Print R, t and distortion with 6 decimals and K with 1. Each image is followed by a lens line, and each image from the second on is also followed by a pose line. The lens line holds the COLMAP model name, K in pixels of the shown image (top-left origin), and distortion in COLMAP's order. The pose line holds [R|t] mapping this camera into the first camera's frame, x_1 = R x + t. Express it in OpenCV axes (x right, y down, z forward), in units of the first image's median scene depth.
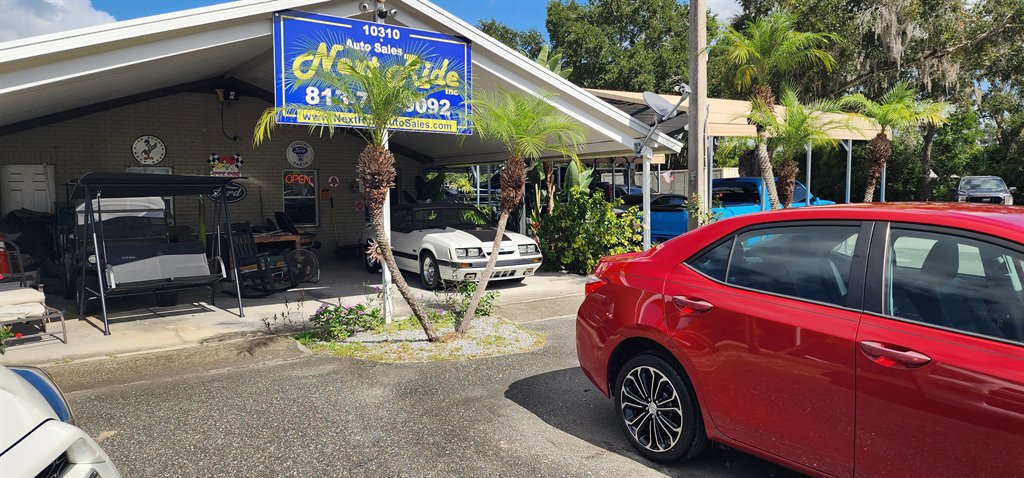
lens RADIAL K [[684.7, 0, 528.4], [0, 684.7, 229.3], [0, 0, 1]] dist [0.069524, -0.063458]
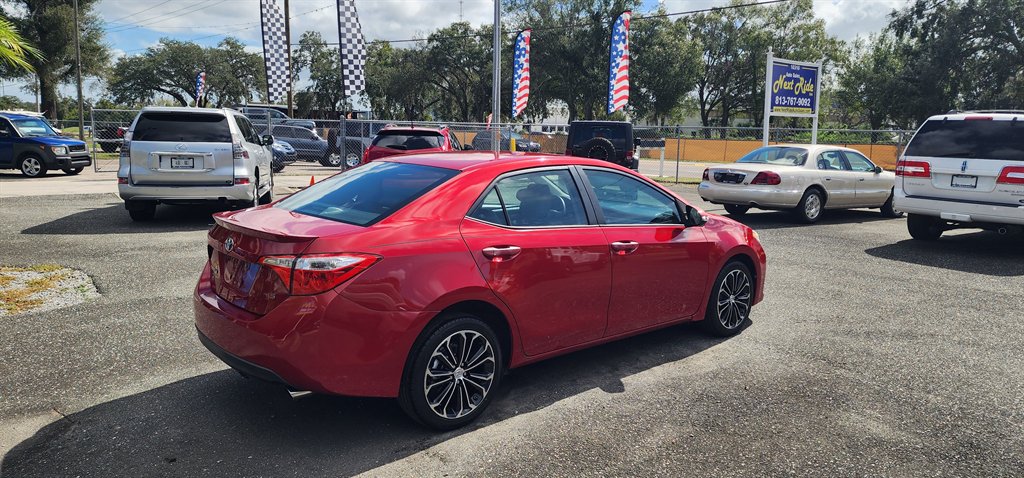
lens RADIAL K [[684.7, 0, 518.2], [0, 684.7, 225.6], [0, 0, 1]] dist [0.069524, -0.063458]
pose [[0.993197, -0.006967, 0.116237, -1.288830], [-0.002193, 0.996913, 0.078489, 0.026591], [-0.116425, -0.078210, 0.990115, -1.005544]]
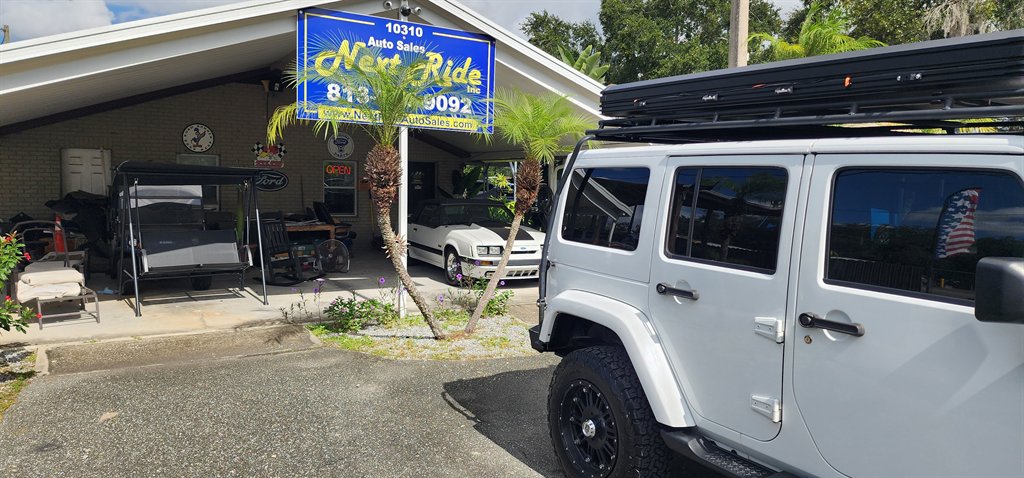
lens RADIAL K [[684.7, 0, 517.6], [0, 684.7, 237.8], [0, 0, 1]] dist [0.069524, -0.063458]
pose [[0.994978, 0.039912, -0.091791, 0.056018], [-0.037725, 0.998964, 0.025449, -0.014446], [0.092712, -0.021859, 0.995453, 0.006797]]
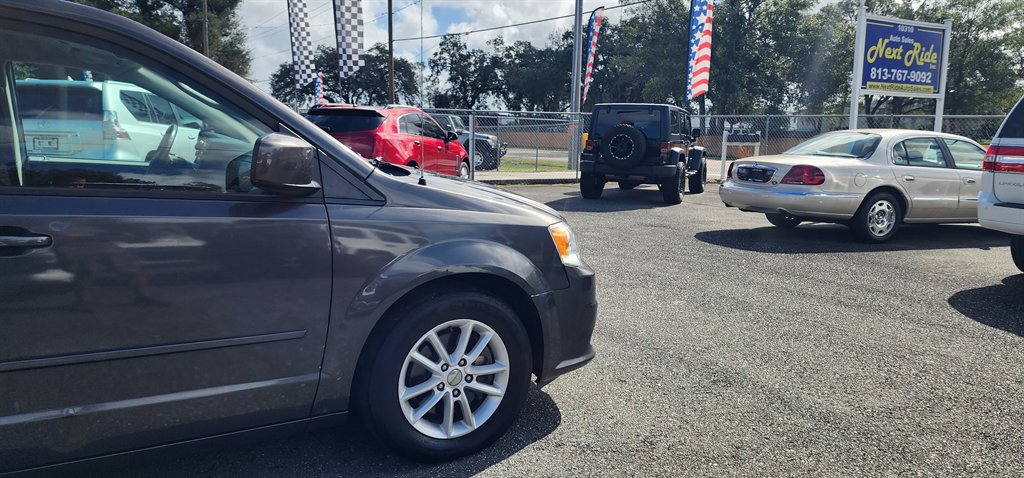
lens RADIAL K [[688.4, 0, 510.6], [0, 688.4, 244.7], [0, 0, 1]] dist [0.064371, -0.064558]
pose [[0.993410, 0.028706, -0.110962, -0.894676], [-0.017382, 0.994663, 0.101698, 0.045630], [0.113289, -0.099099, 0.988608, -0.666728]]
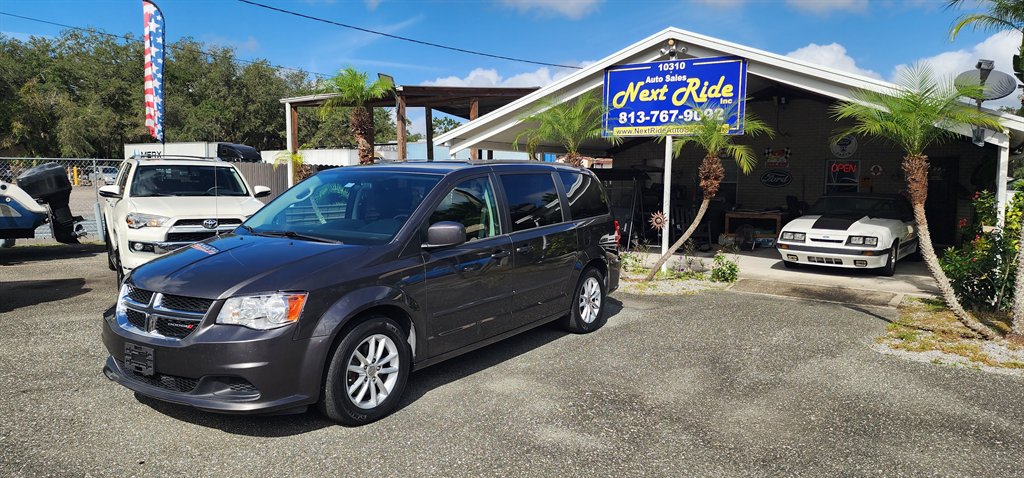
lens RADIAL K [[688.4, 0, 507.1], [0, 688.4, 243.7], [0, 0, 1]] dist [0.064371, -0.064558]
pose [[0.332279, 0.108141, -0.936961, 1.044084], [-0.067536, 0.993583, 0.090725, -0.031781], [0.940760, 0.033132, 0.337450, 0.218425]]
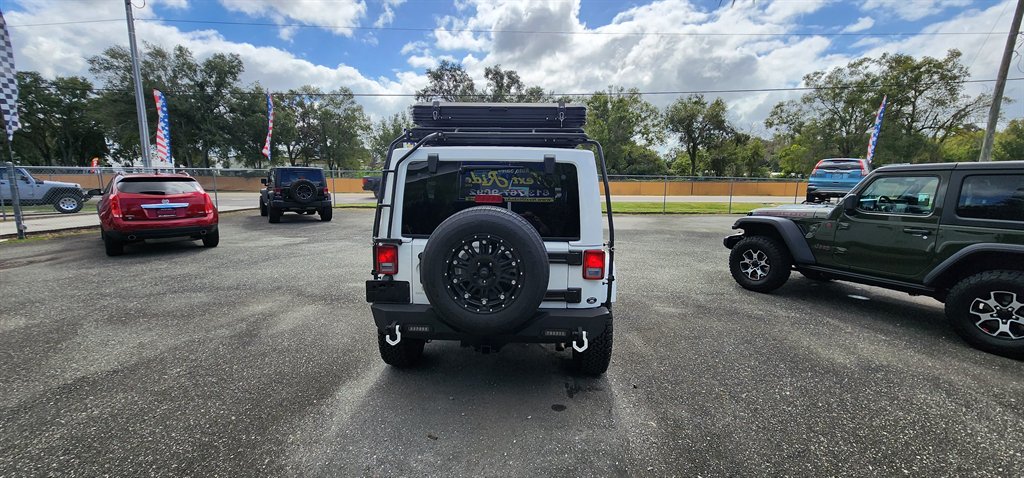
lens RADIAL K [[417.0, 0, 516.2], [0, 417.0, 239.2], [0, 0, 1]] dist [-0.002252, 0.000788]
pose [[0.620881, -0.123120, 0.774176, -1.627987], [0.044962, 0.991556, 0.121632, 0.002381], [-0.782615, -0.040710, 0.621174, -0.784999]]
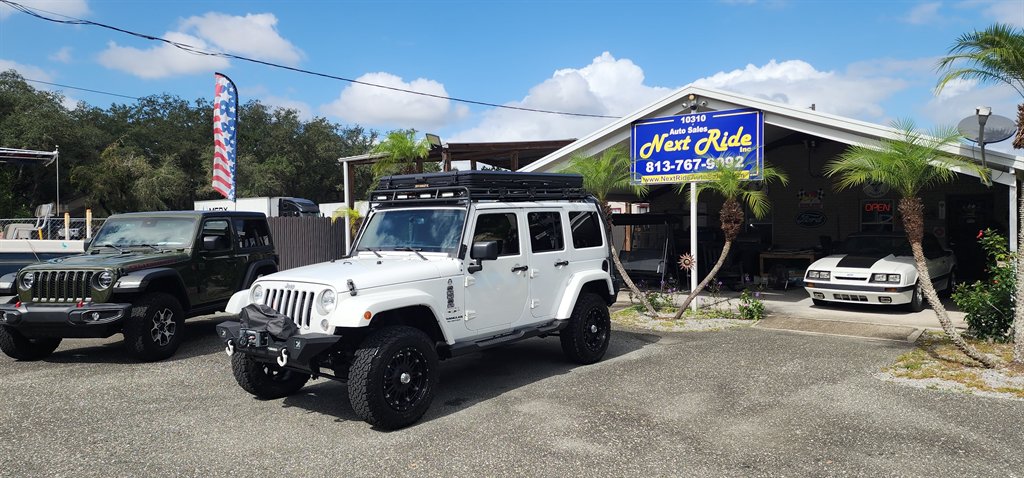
lens RADIAL K [[688.4, 0, 502.2], [0, 688.4, 238.8], [0, 0, 1]] dist [0.064371, -0.064558]
pose [[0.258059, 0.033362, -0.965553, 1.164464], [-0.043138, 0.998805, 0.022982, -0.039261], [0.965166, 0.035721, 0.259190, 0.207656]]
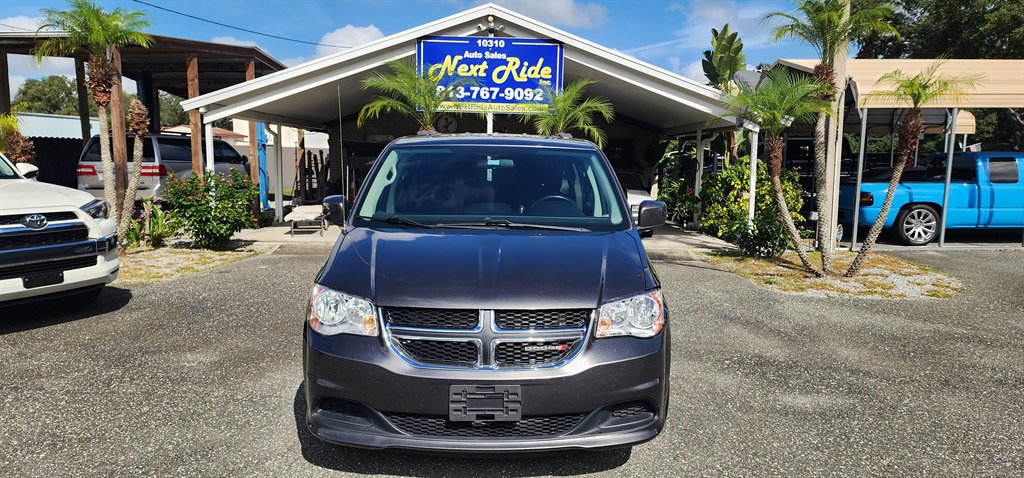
lens RADIAL K [[688.4, 0, 519.0], [0, 688.4, 250.8], [0, 0, 1]] dist [0.064371, -0.064558]
pose [[0.814729, 0.102440, -0.570721, 0.694380], [-0.058469, 0.993768, 0.094906, 0.000241], [0.576886, -0.043953, 0.815641, -0.149068]]
